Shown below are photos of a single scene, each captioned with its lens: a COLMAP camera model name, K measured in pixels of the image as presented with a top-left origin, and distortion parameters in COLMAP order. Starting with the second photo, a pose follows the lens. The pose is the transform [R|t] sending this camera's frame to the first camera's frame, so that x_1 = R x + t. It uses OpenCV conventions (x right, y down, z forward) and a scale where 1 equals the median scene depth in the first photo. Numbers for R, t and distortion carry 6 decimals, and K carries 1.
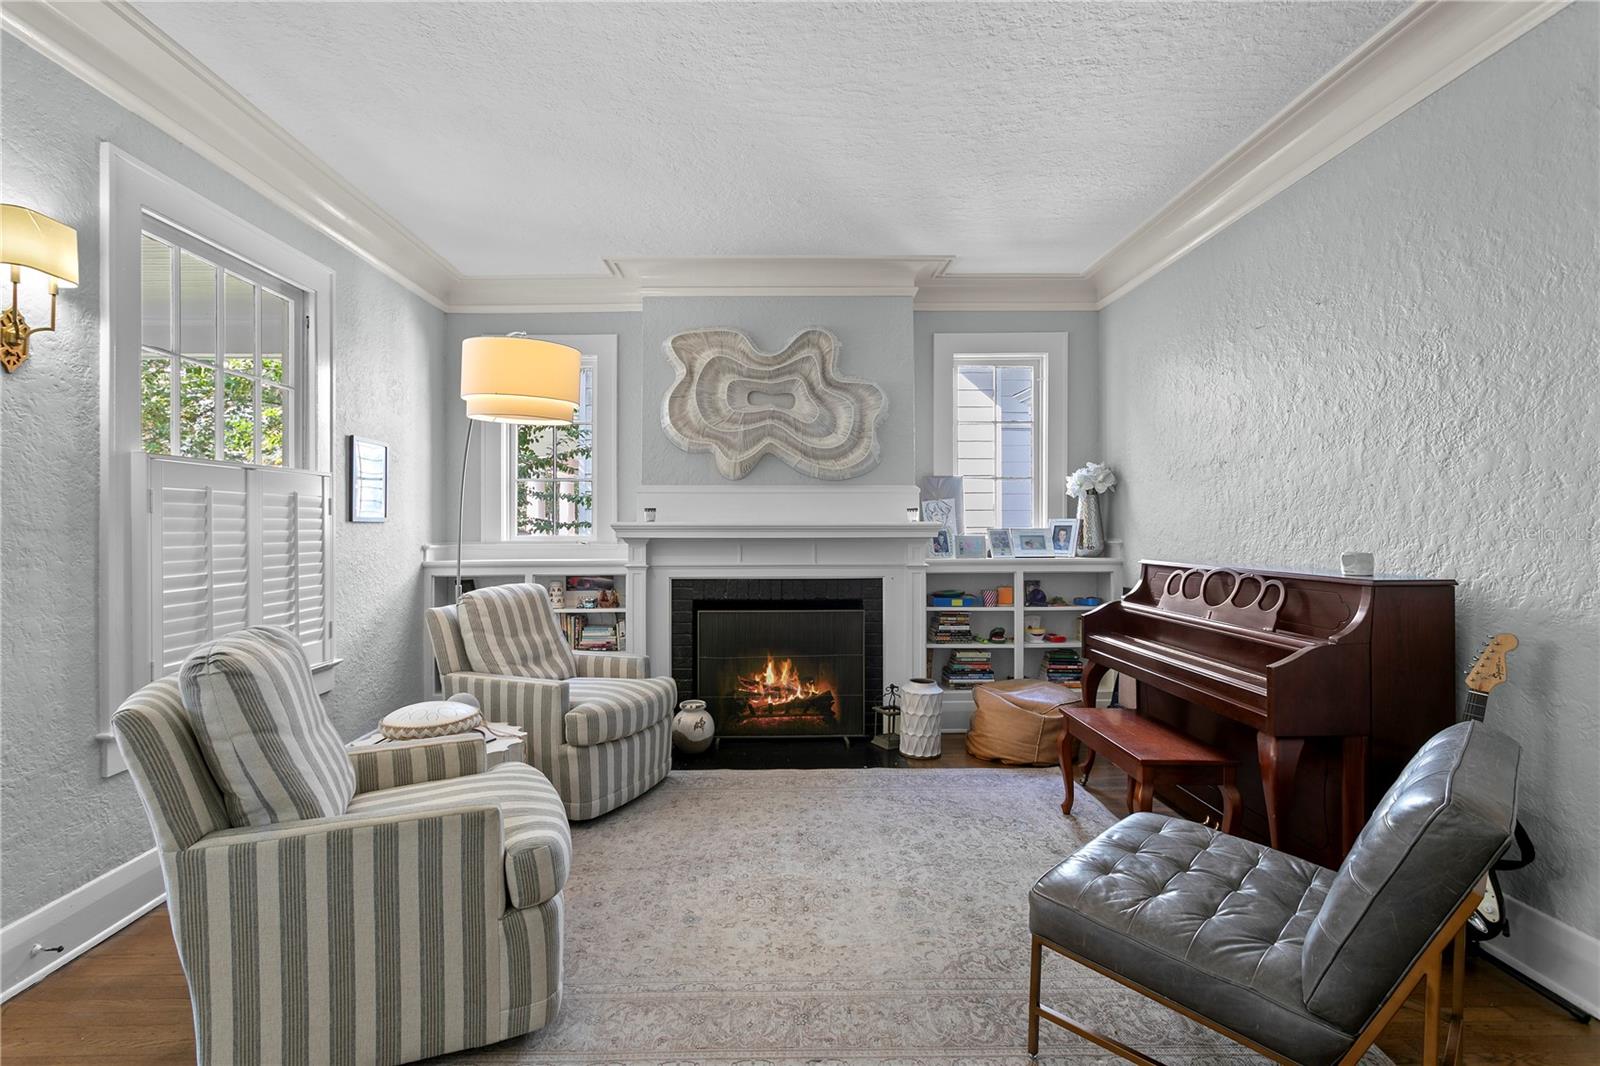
lens RADIAL K [[772.3, 0, 791.0], [0, 772.3, 532.1], [0, 0, 1]] dist [0.002790, 0.001523]
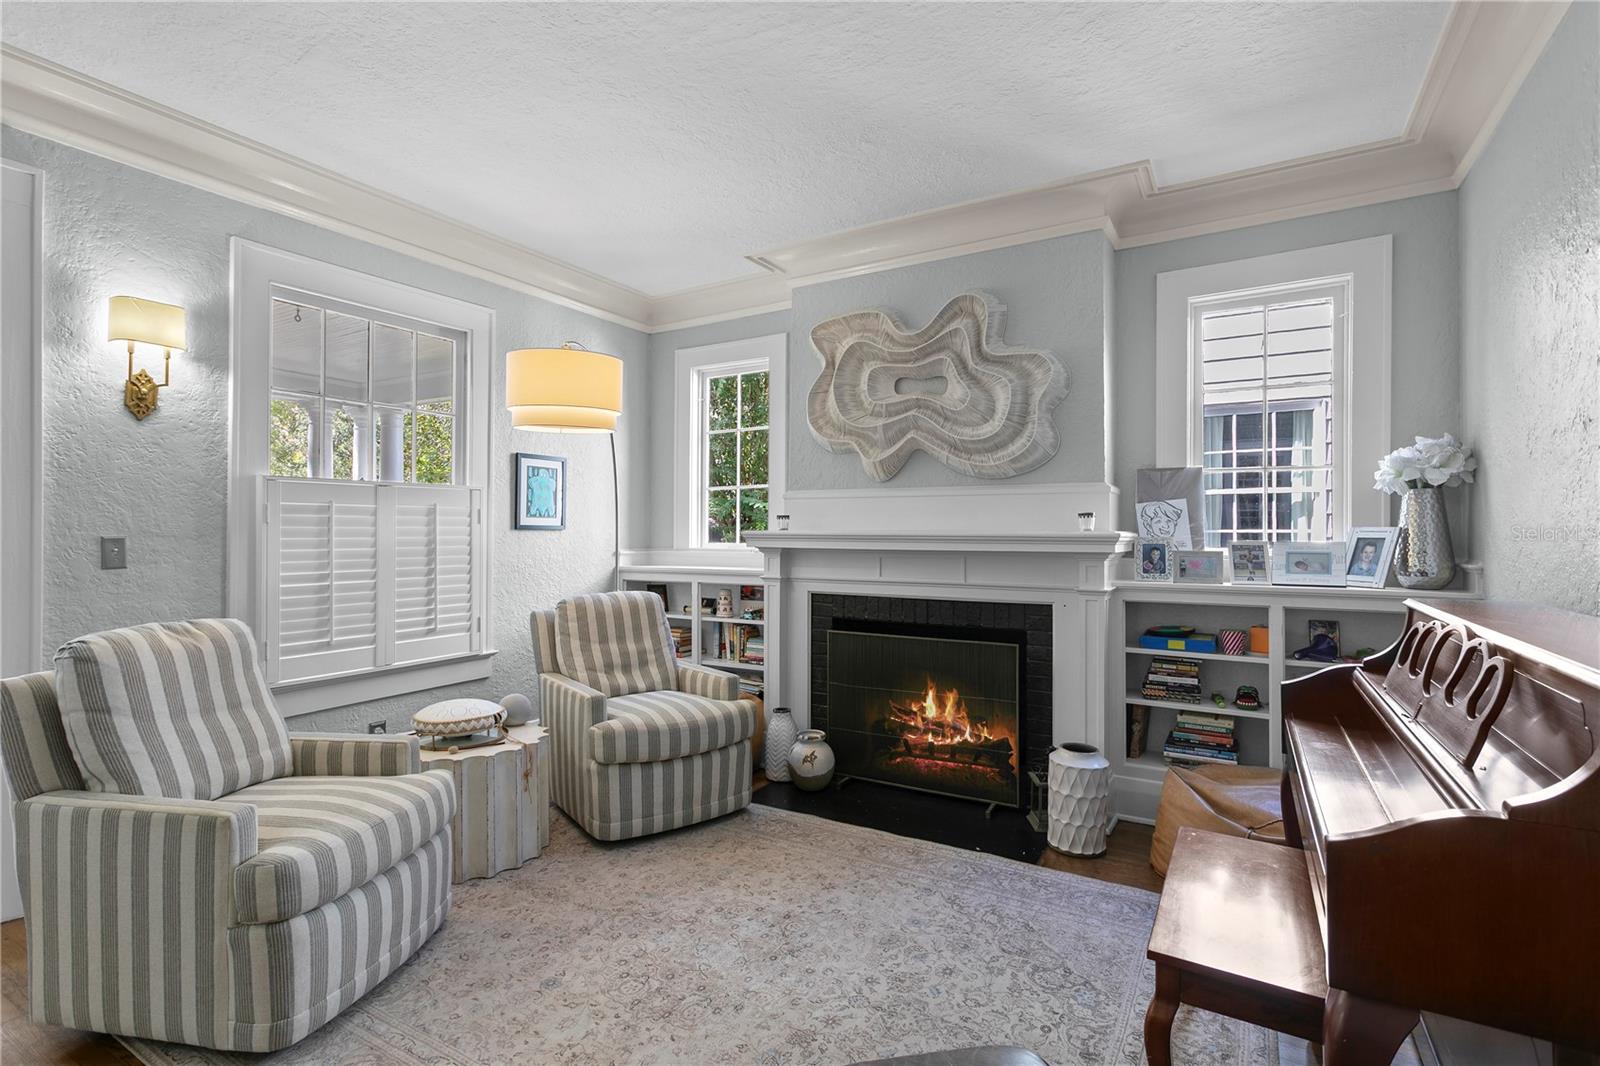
lens RADIAL K [[772.3, 0, 794.5], [0, 772.3, 531.8], [0, 0, 1]] dist [0.002790, 0.001523]
pose [[0.843798, 0.004350, -0.536643, 0.318902], [-0.008851, 0.999944, -0.005811, -0.005908], [0.536588, 0.009653, 0.843789, 0.221696]]
